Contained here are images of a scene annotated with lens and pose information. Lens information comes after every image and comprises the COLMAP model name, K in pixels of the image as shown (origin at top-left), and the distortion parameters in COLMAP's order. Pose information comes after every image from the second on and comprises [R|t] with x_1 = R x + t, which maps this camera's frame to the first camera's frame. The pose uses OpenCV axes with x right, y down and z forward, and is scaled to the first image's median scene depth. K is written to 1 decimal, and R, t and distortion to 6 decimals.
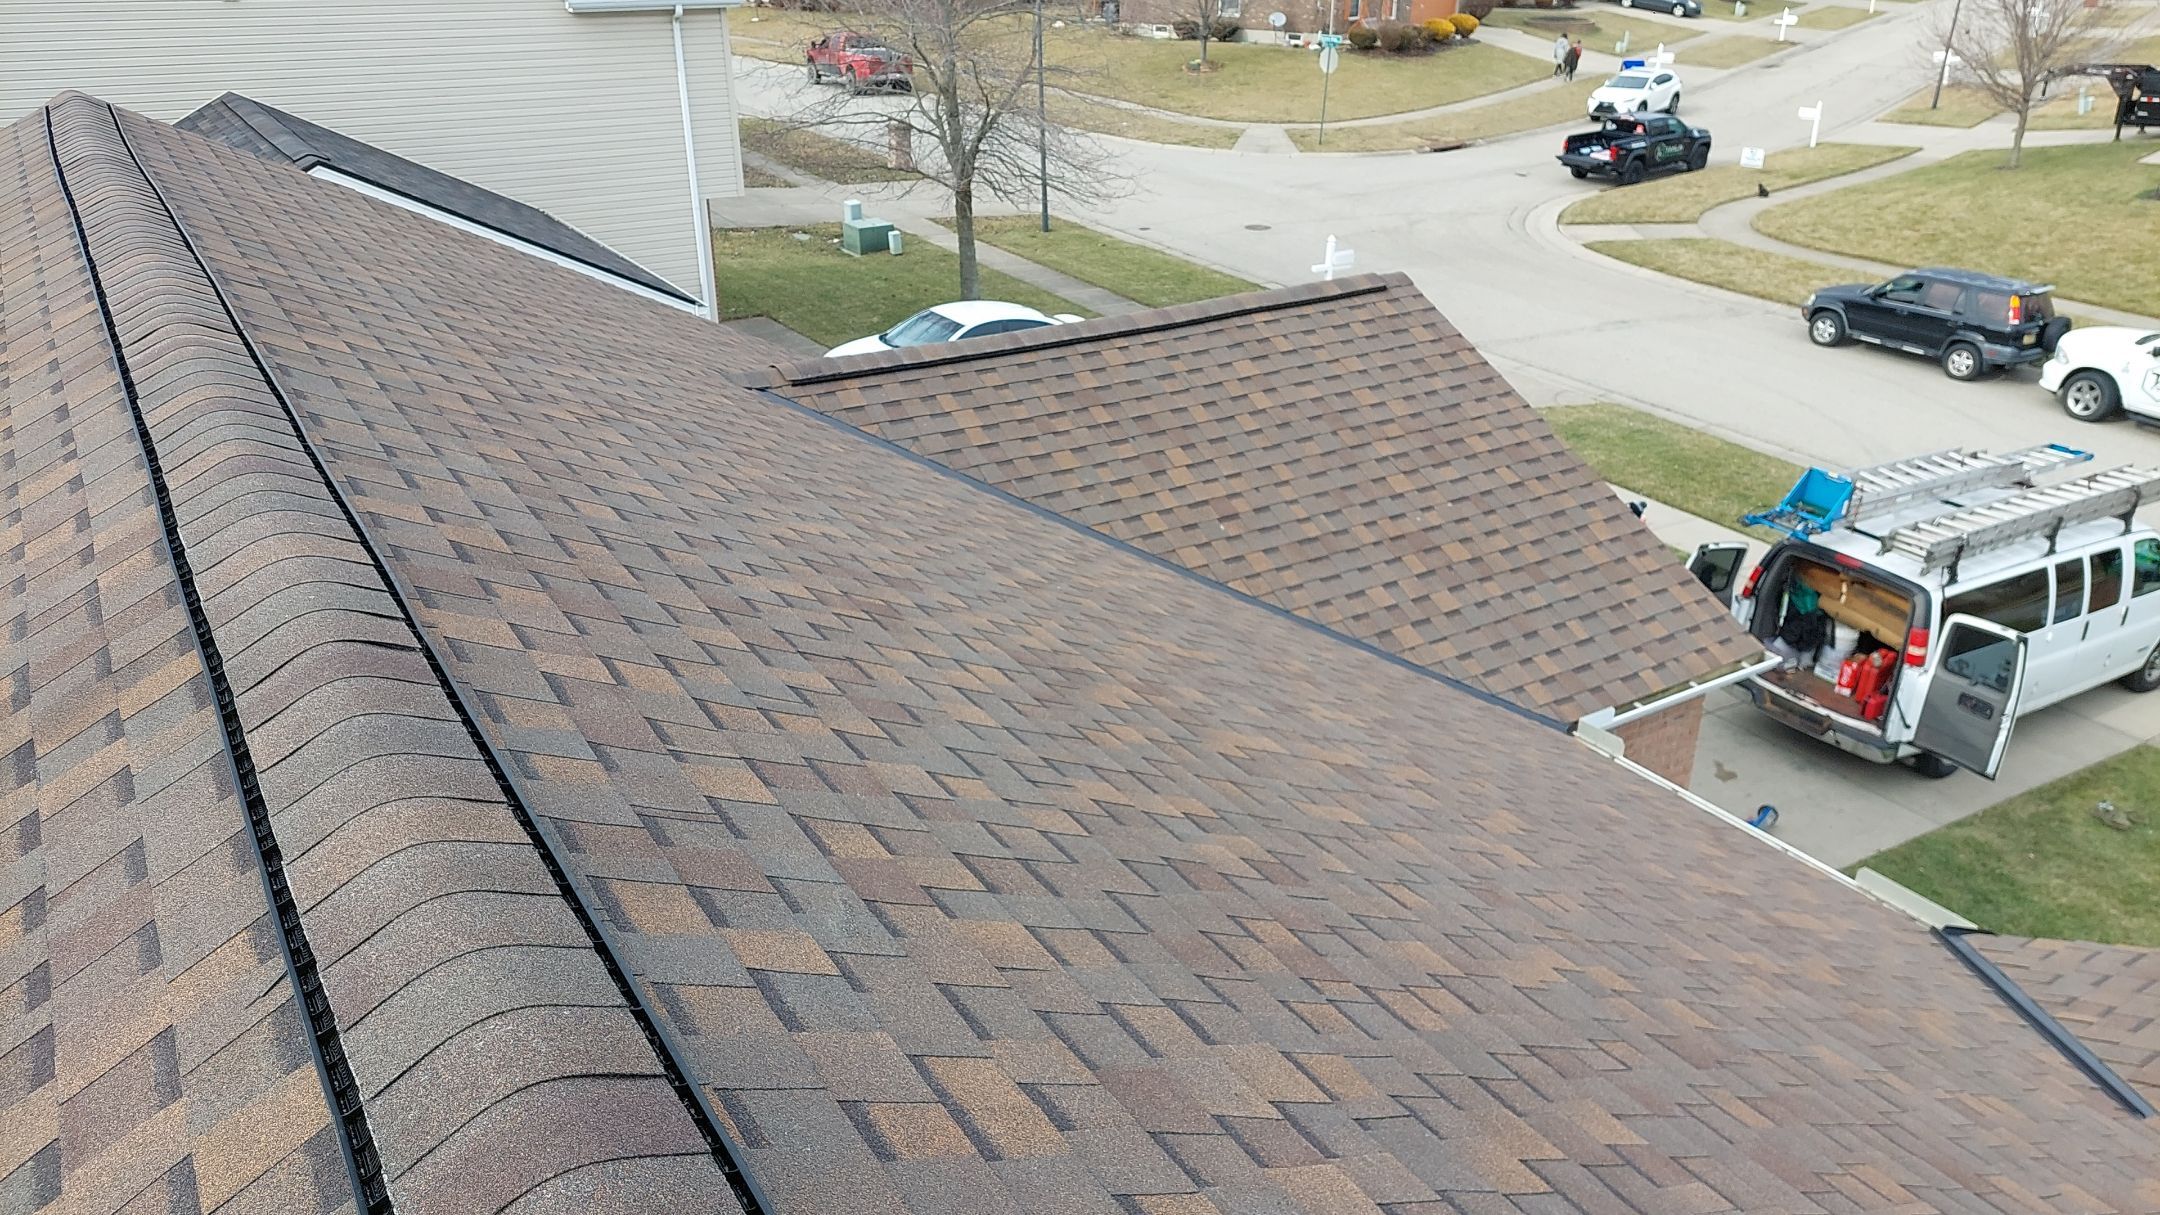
lens RADIAL K [[1540.8, 0, 1085.7], [0, 1540.8, 615.3], [0, 0, 1]] dist [0.084651, -0.094935]
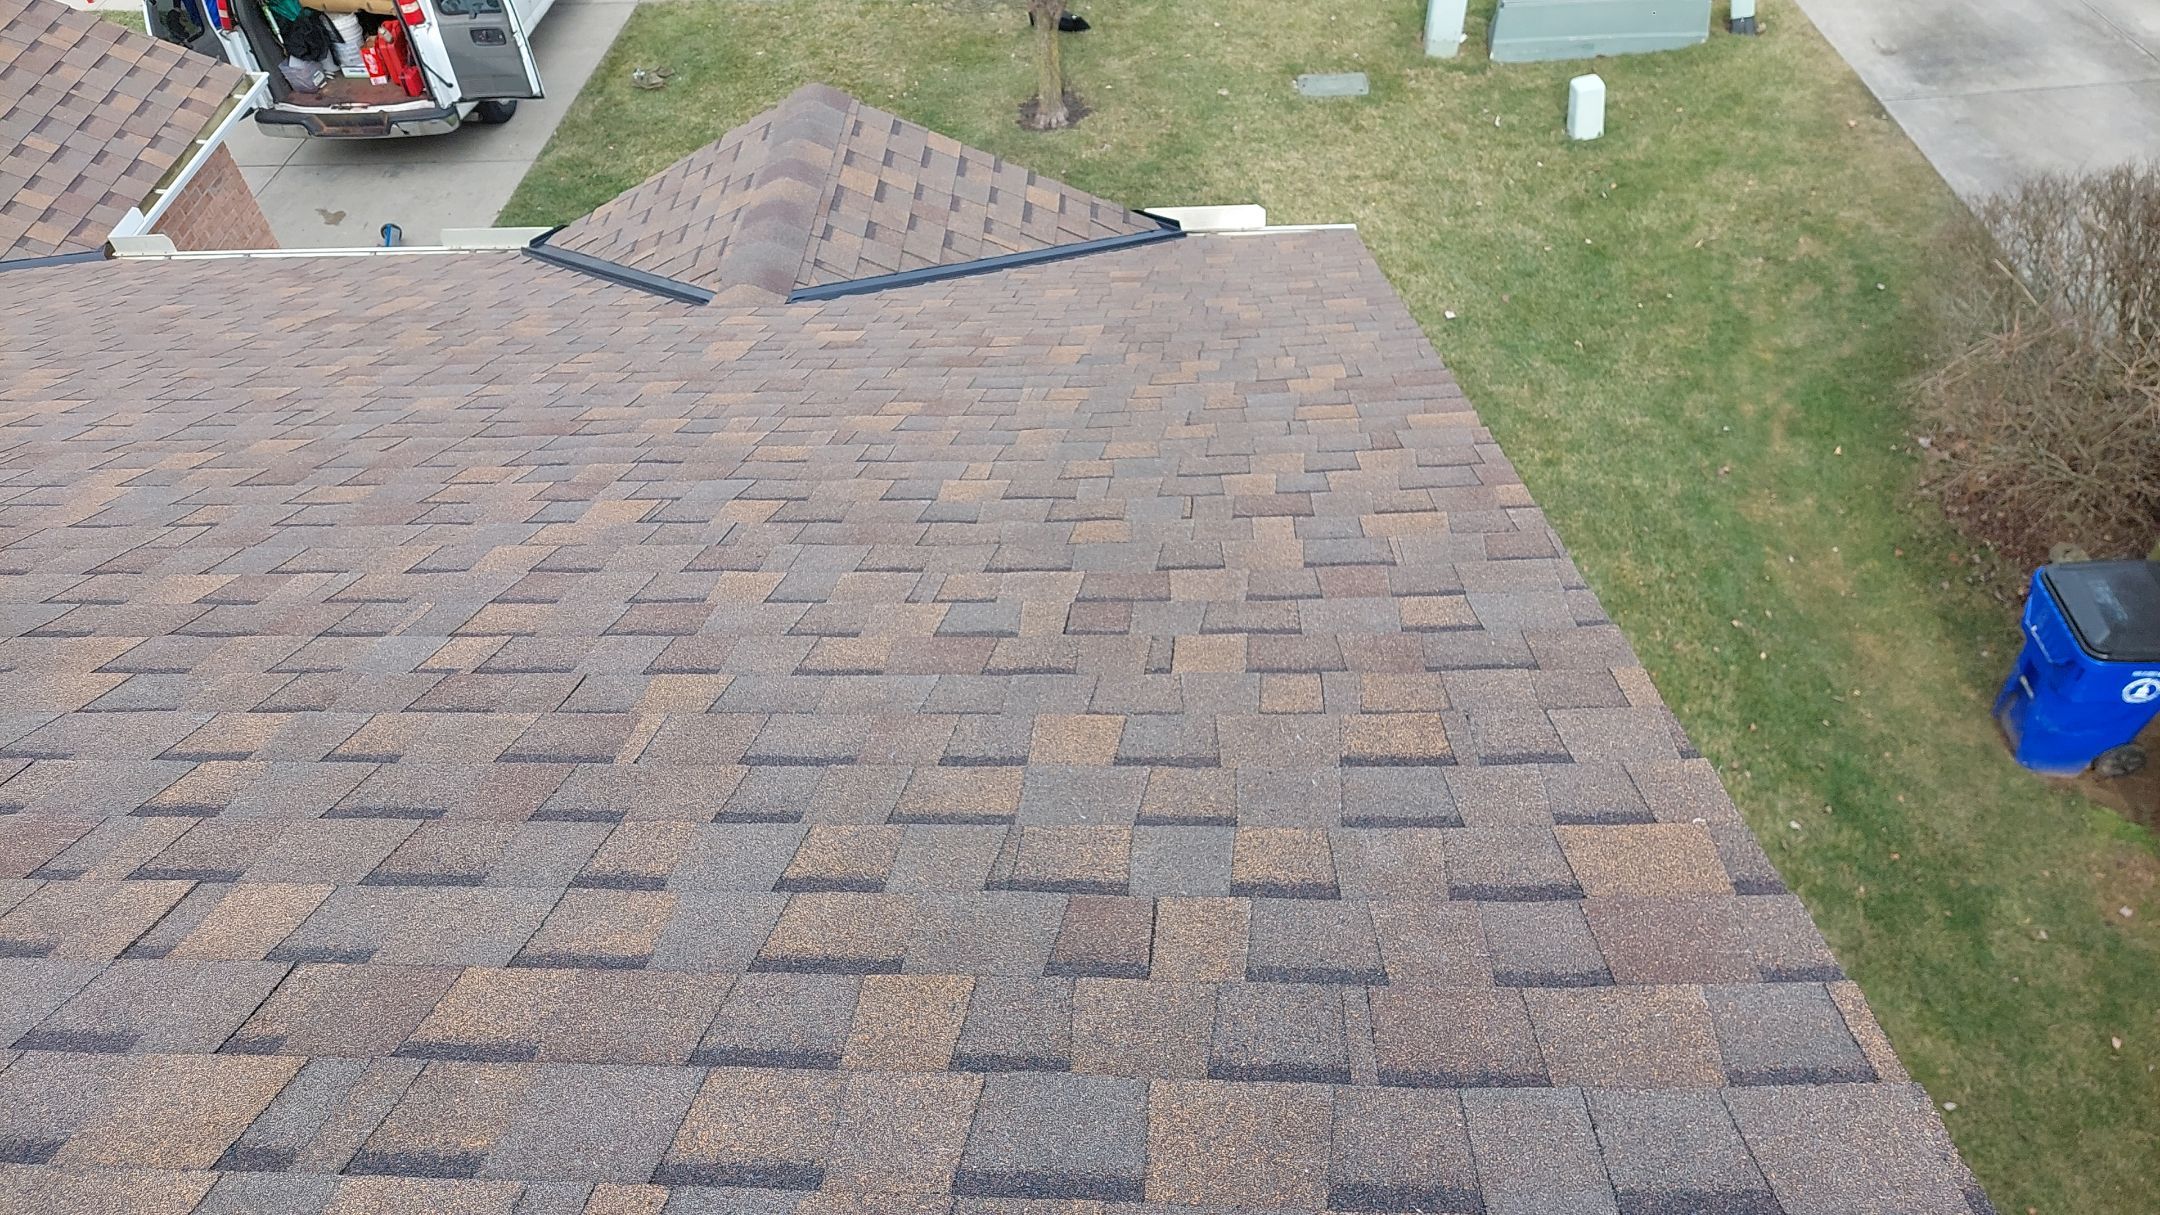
lens RADIAL K [[1540.8, 0, 1056.2], [0, 1540.8, 623.4], [0, 0, 1]] dist [0.084651, -0.094935]
pose [[0.596338, -0.623546, 0.505542, 0.071963], [0.411801, 0.778224, 0.474117, 0.050822], [-0.689058, -0.074551, 0.720861, -0.038875]]
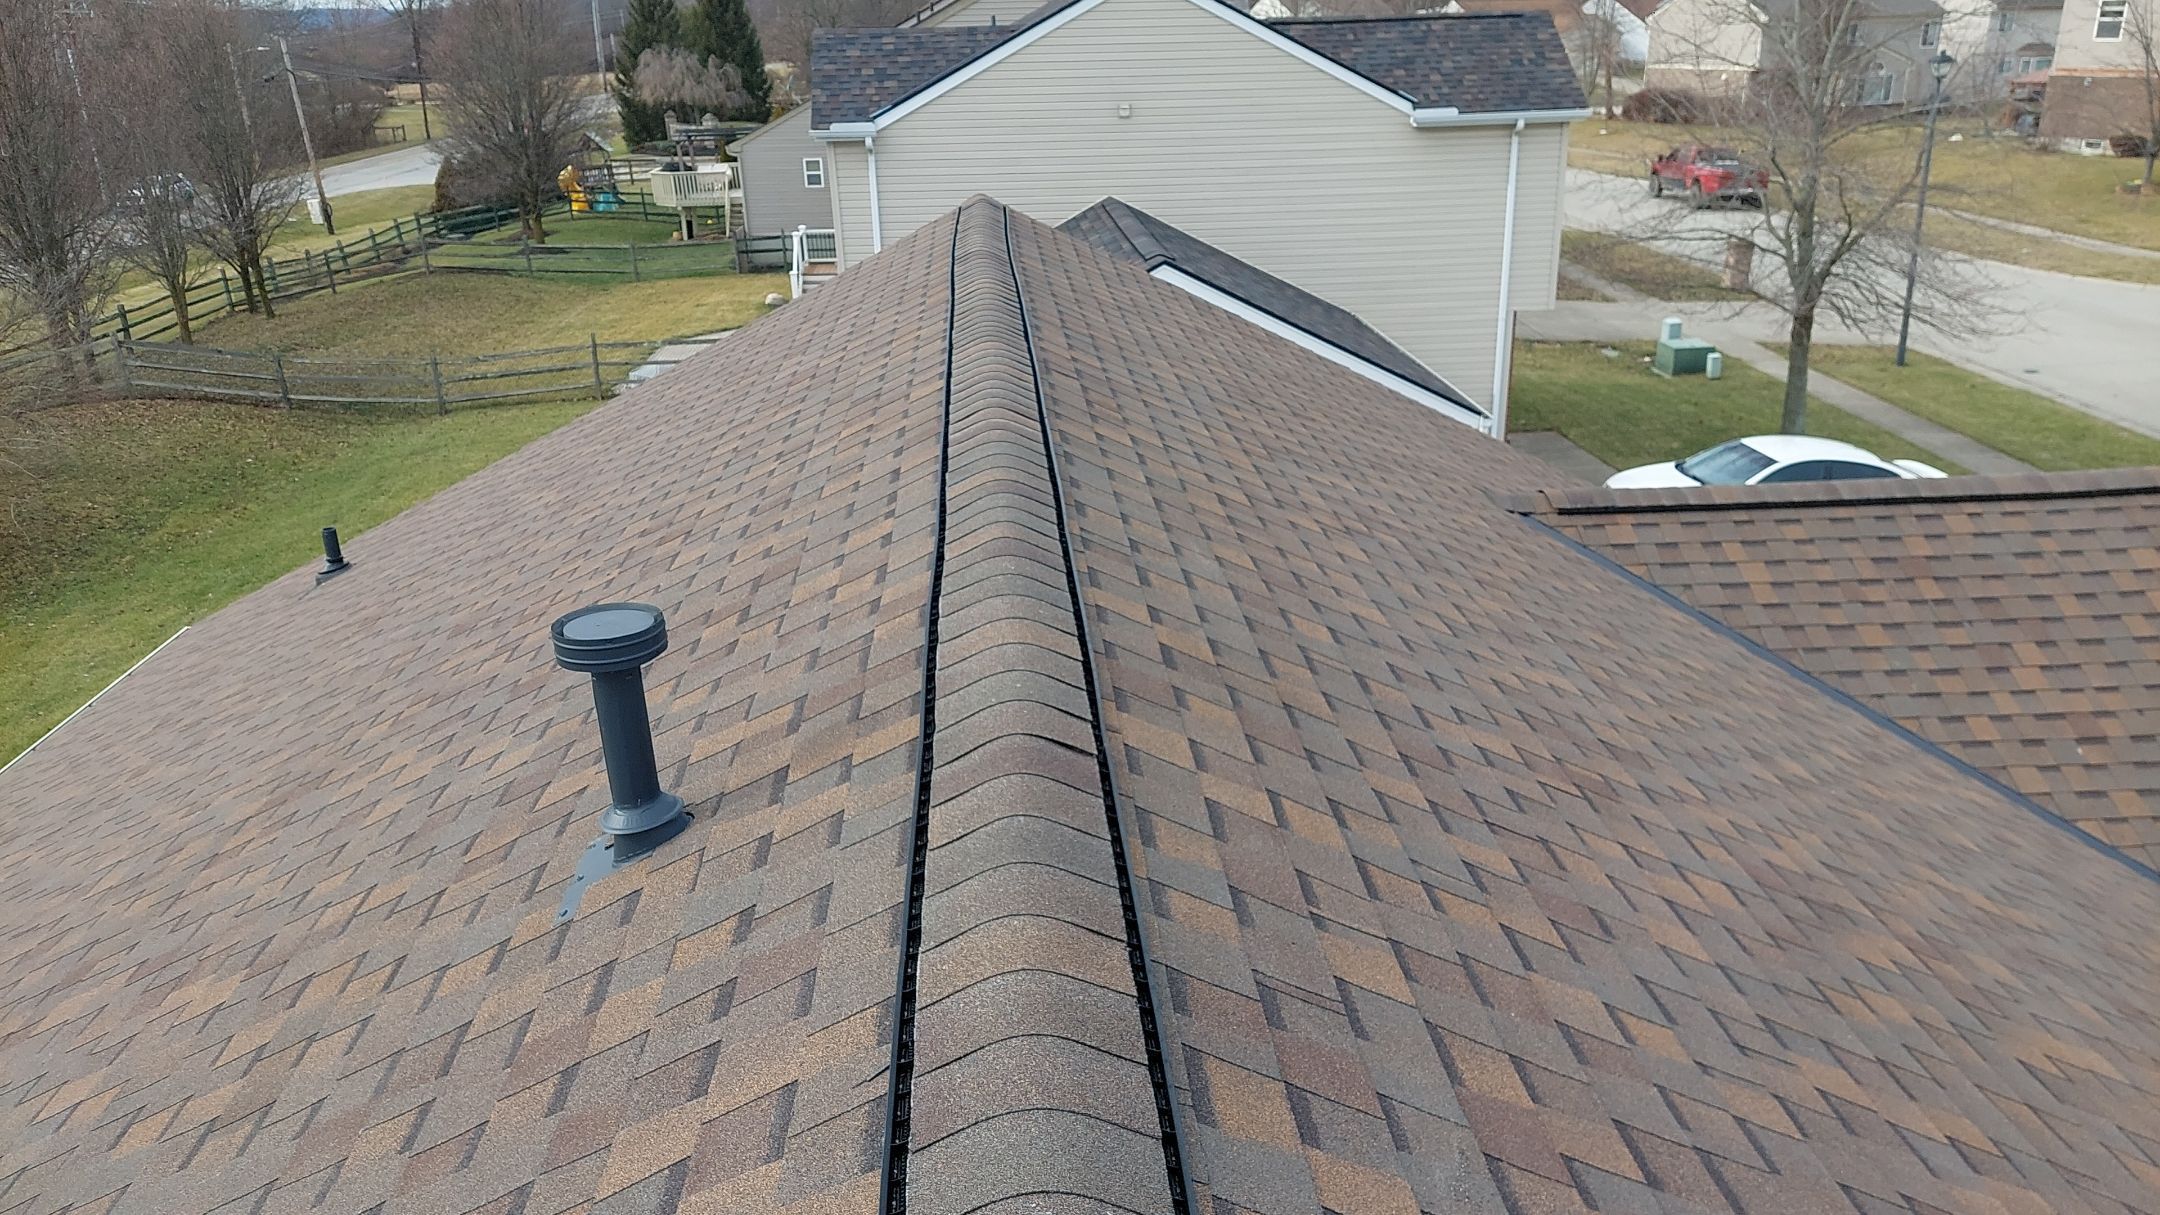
lens RADIAL K [[1540.8, 0, 1050.9], [0, 1540.8, 632.3], [0, 0, 1]] dist [0.084651, -0.094935]
pose [[0.866218, 0.157314, -0.474255, 0.004641], [-0.182608, 0.983158, -0.007409, -0.020746], [0.465102, 0.093021, 0.880356, 0.046665]]
